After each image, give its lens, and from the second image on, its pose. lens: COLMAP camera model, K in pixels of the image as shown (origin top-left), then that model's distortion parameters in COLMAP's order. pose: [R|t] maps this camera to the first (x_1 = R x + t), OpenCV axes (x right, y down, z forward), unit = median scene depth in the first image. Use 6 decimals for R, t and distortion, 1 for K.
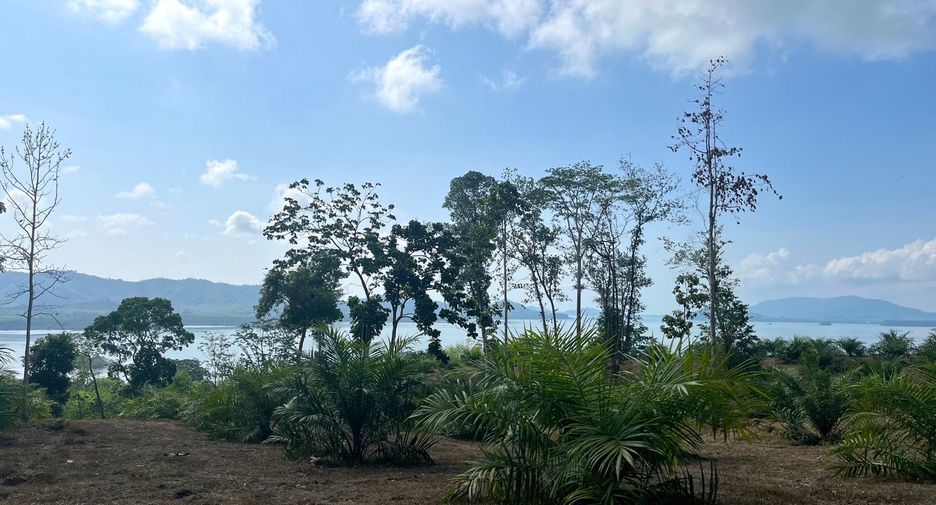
lens RADIAL K [[737.5, 0, 461.9], [0, 737.5, 245.7], [0, 0, 1]] dist [0.071281, -0.016282]
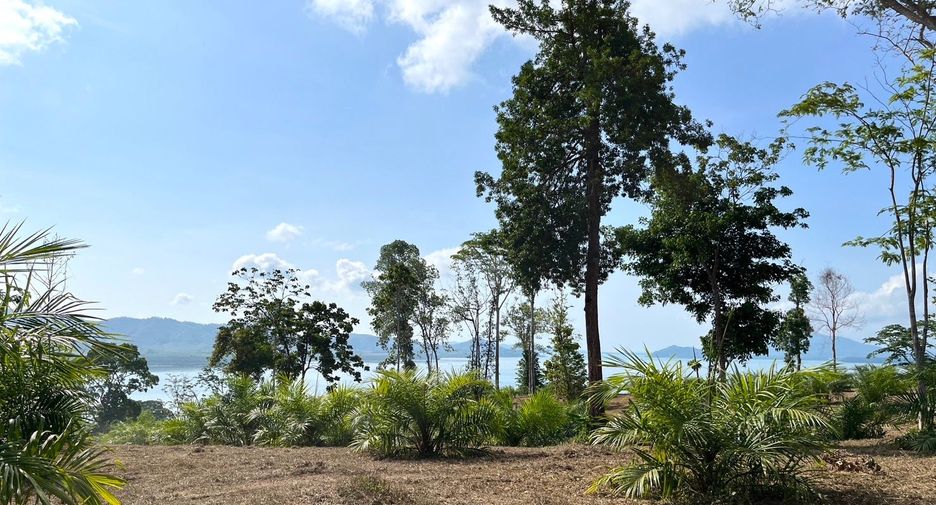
lens RADIAL K [[737.5, 0, 466.1], [0, 737.5, 255.4], [0, 0, 1]] dist [0.071281, -0.016282]
pose [[0.999028, 0.002323, 0.044028, 0.109512], [-0.000636, 0.999266, -0.038308, -0.045574], [-0.044085, 0.038243, 0.998296, -0.314362]]
